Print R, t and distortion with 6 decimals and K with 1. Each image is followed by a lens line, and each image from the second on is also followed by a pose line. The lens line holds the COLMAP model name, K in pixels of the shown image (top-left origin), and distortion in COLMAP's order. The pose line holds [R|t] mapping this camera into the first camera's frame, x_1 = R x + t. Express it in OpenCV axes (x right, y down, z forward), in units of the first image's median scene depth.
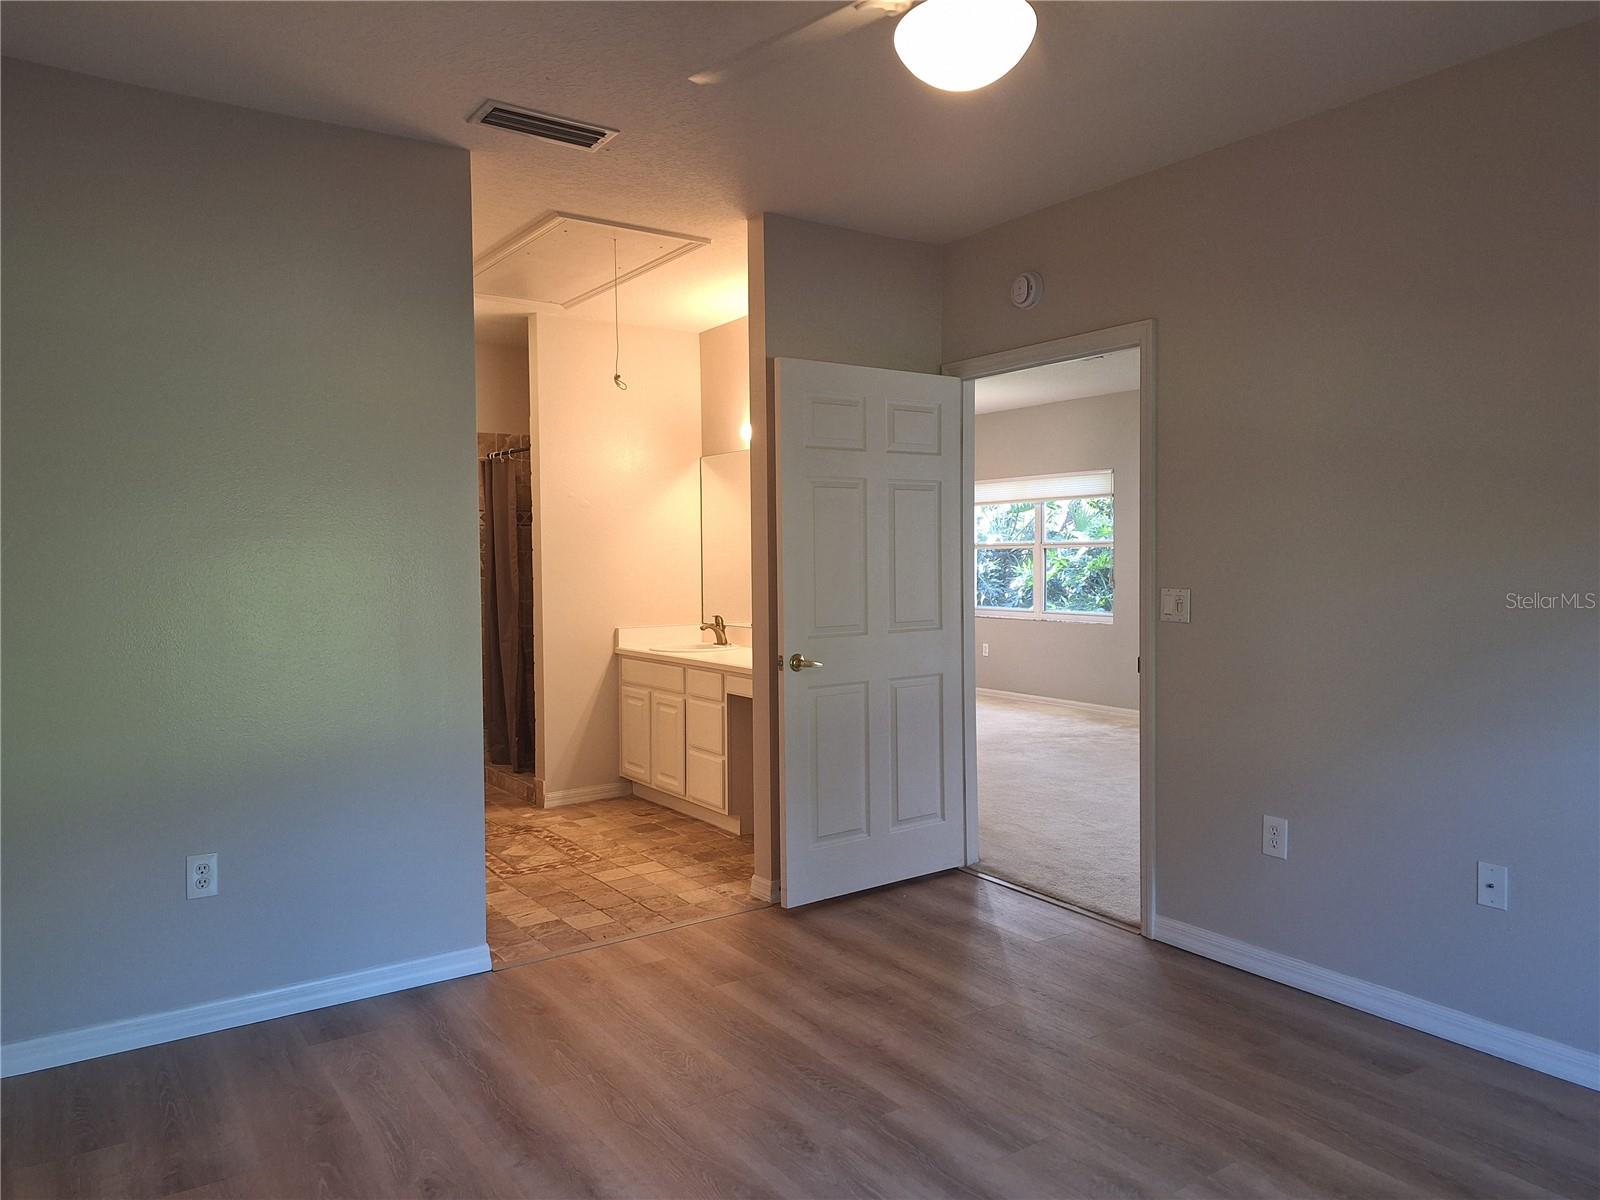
lens RADIAL K [[1109.6, 0, 804.4], [0, 1109.6, 603.4], [0, 0, 1]] dist [0.092945, -0.135822]
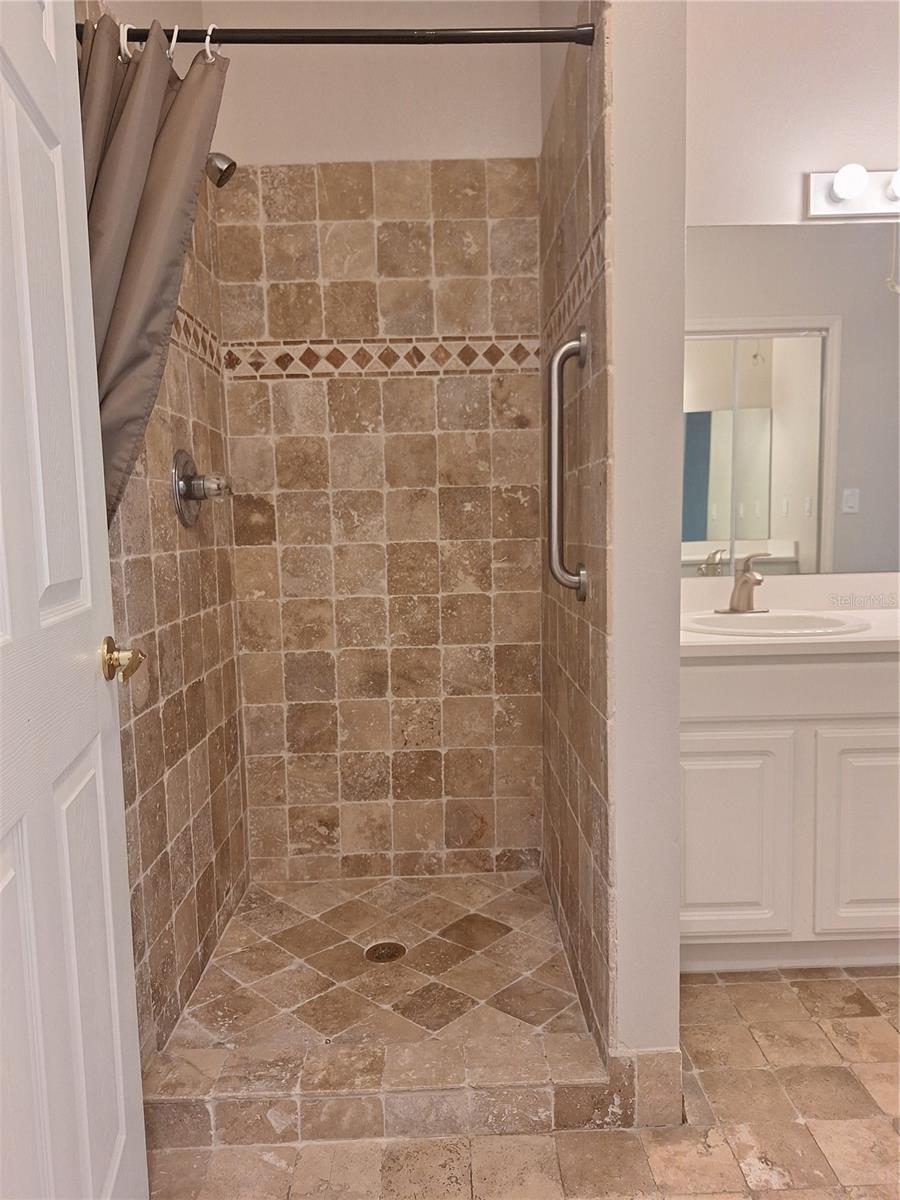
lens RADIAL K [[854.1, 0, 444.8], [0, 854.1, 616.7], [0, 0, 1]] dist [-0.000457, 0.003392]
pose [[0.556068, -0.098127, 0.825324, -0.480686], [0.053560, 0.995173, 0.082235, -0.000152], [-0.829409, -0.001524, 0.558639, 0.915071]]
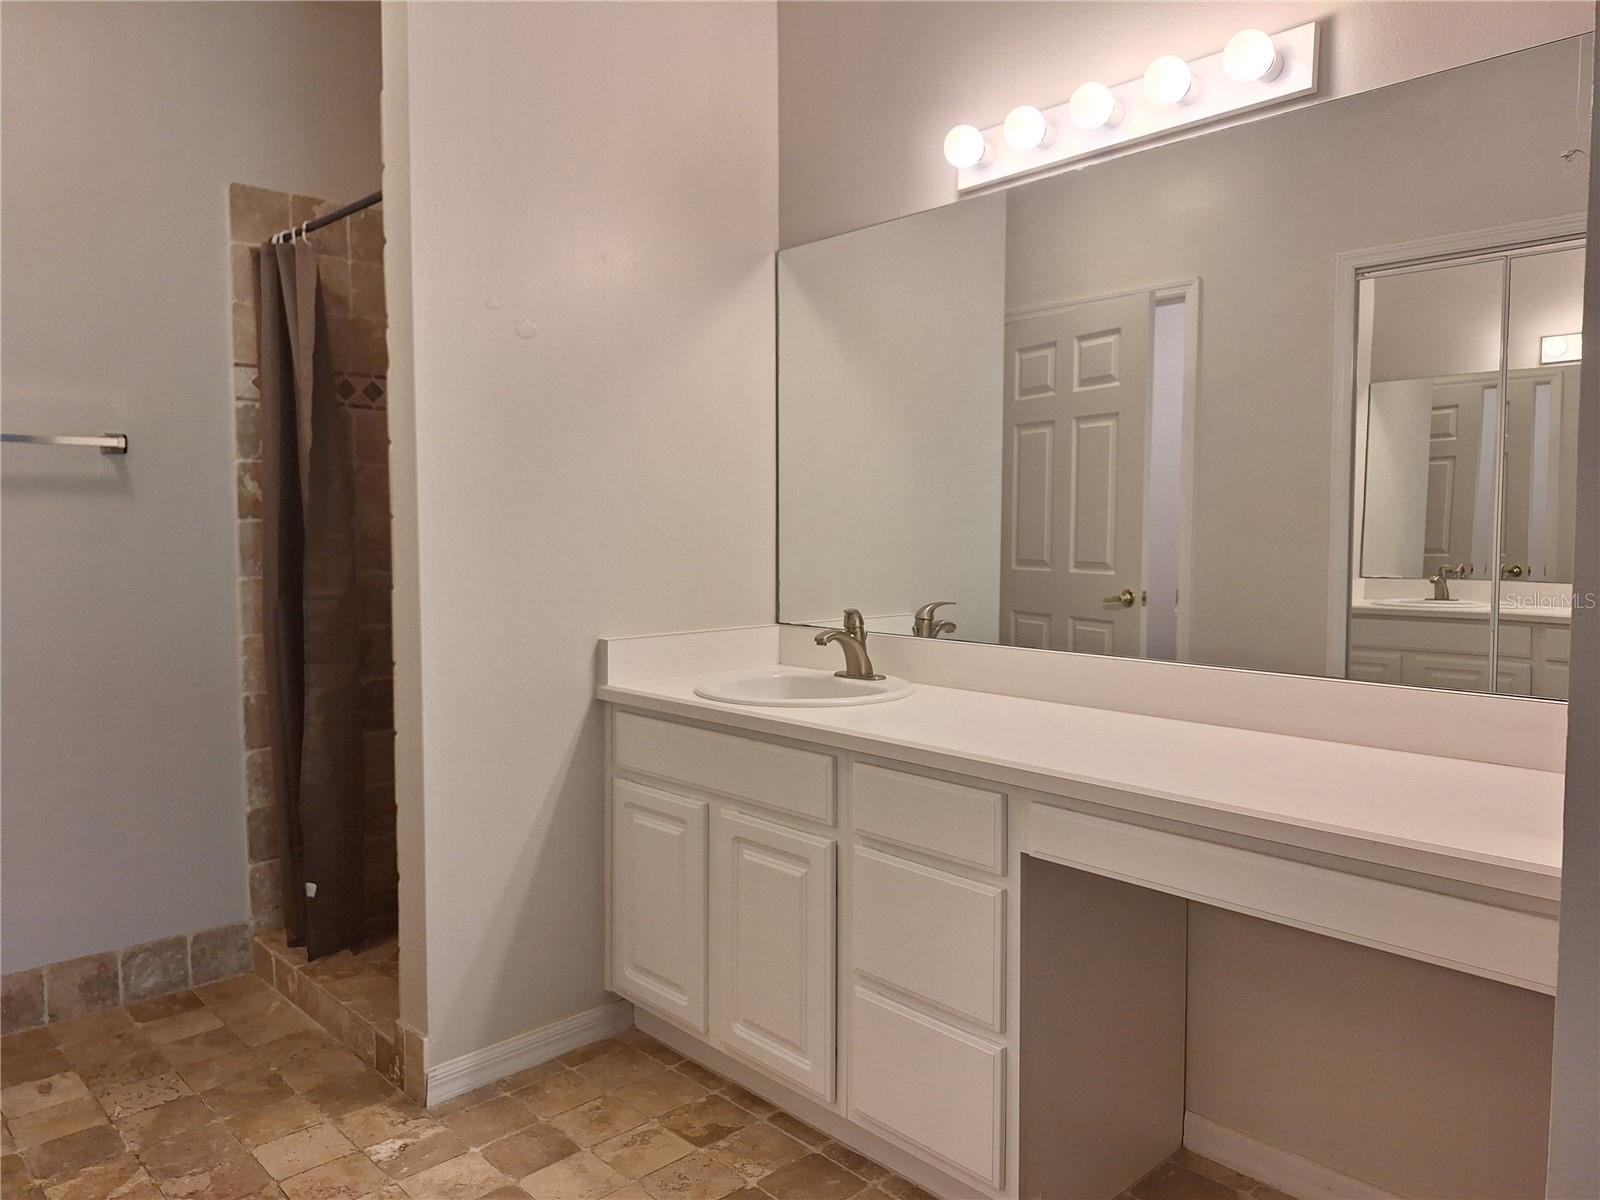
lens RADIAL K [[1109.6, 0, 804.4], [0, 1109.6, 603.4], [0, 0, 1]] dist [0.092945, -0.135822]
pose [[0.988089, -0.004496, 0.153820, -0.162821], [0.000422, 0.999649, 0.026506, -0.002539], [-0.153885, -0.026125, 0.987743, 0.597602]]
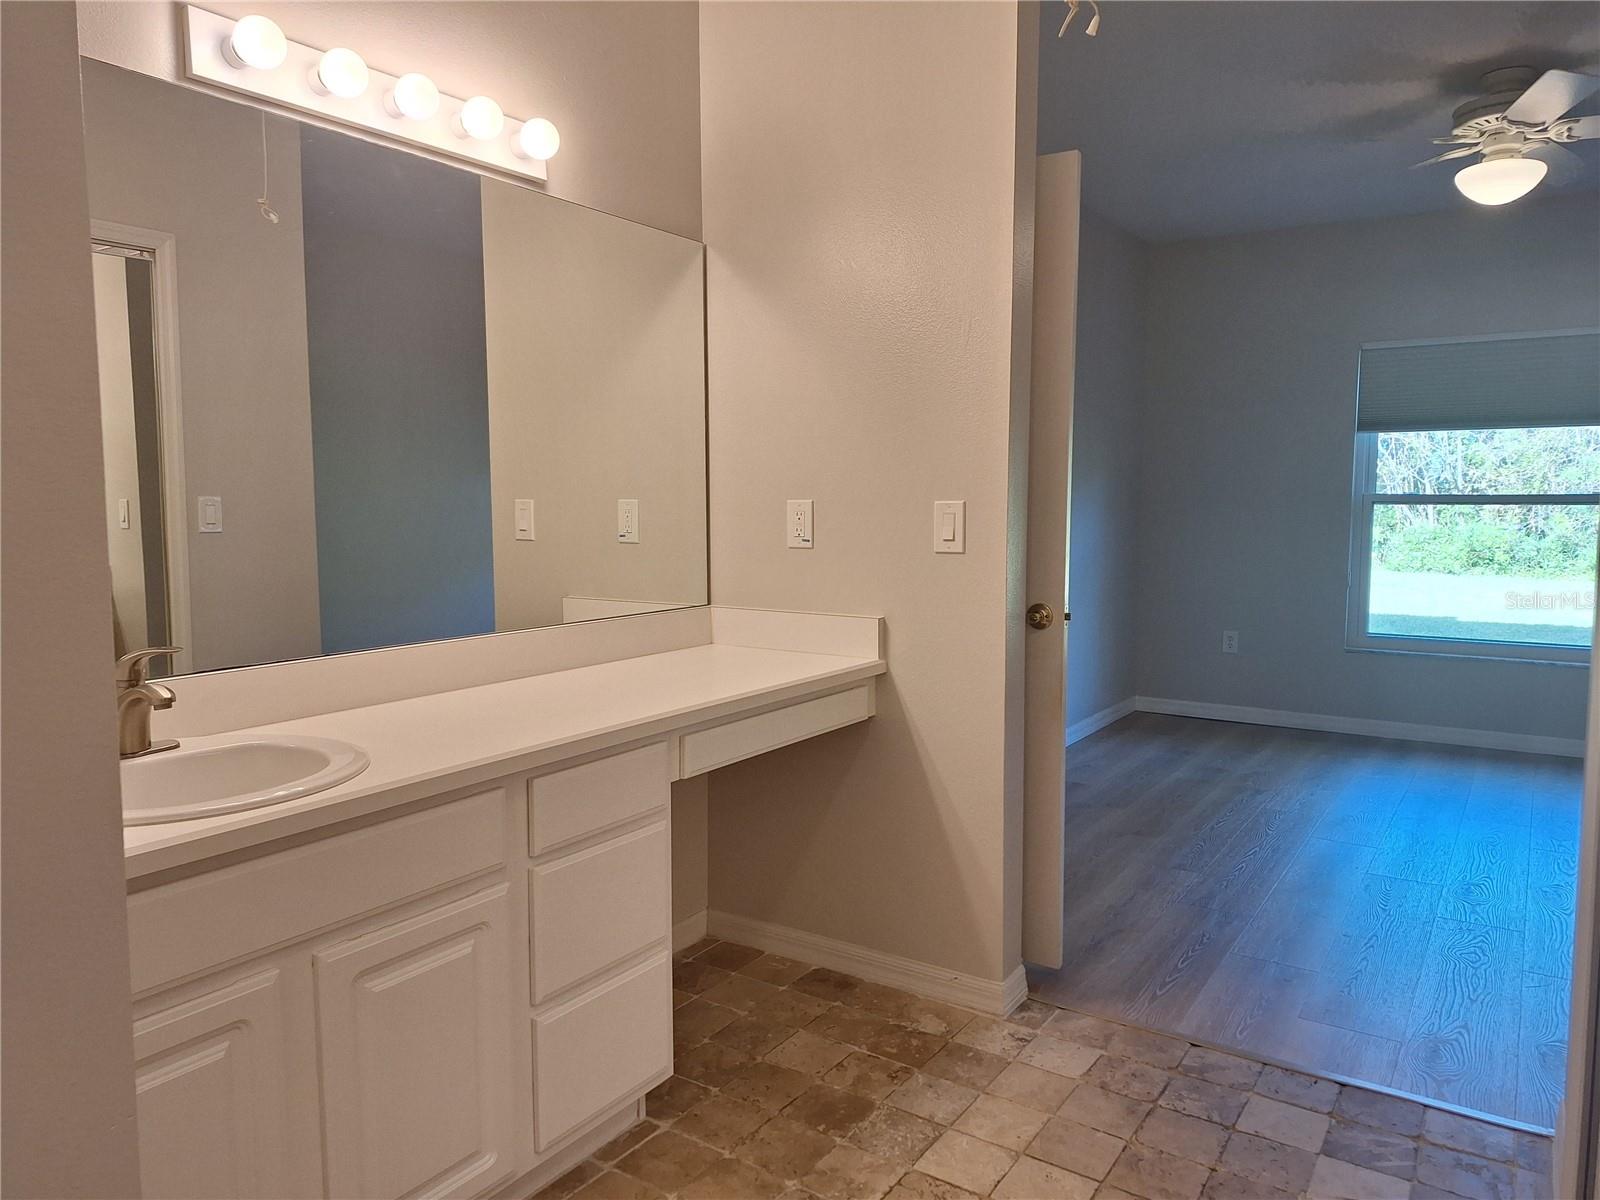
lens RADIAL K [[1109.6, 0, 804.4], [0, 1109.6, 603.4], [0, 0, 1]] dist [0.092945, -0.135822]
pose [[-0.382326, -0.083354, 0.920260, -0.404829], [0.042101, 0.993317, 0.107462, -0.024065], [-0.923068, 0.079829, -0.376261, 0.967796]]
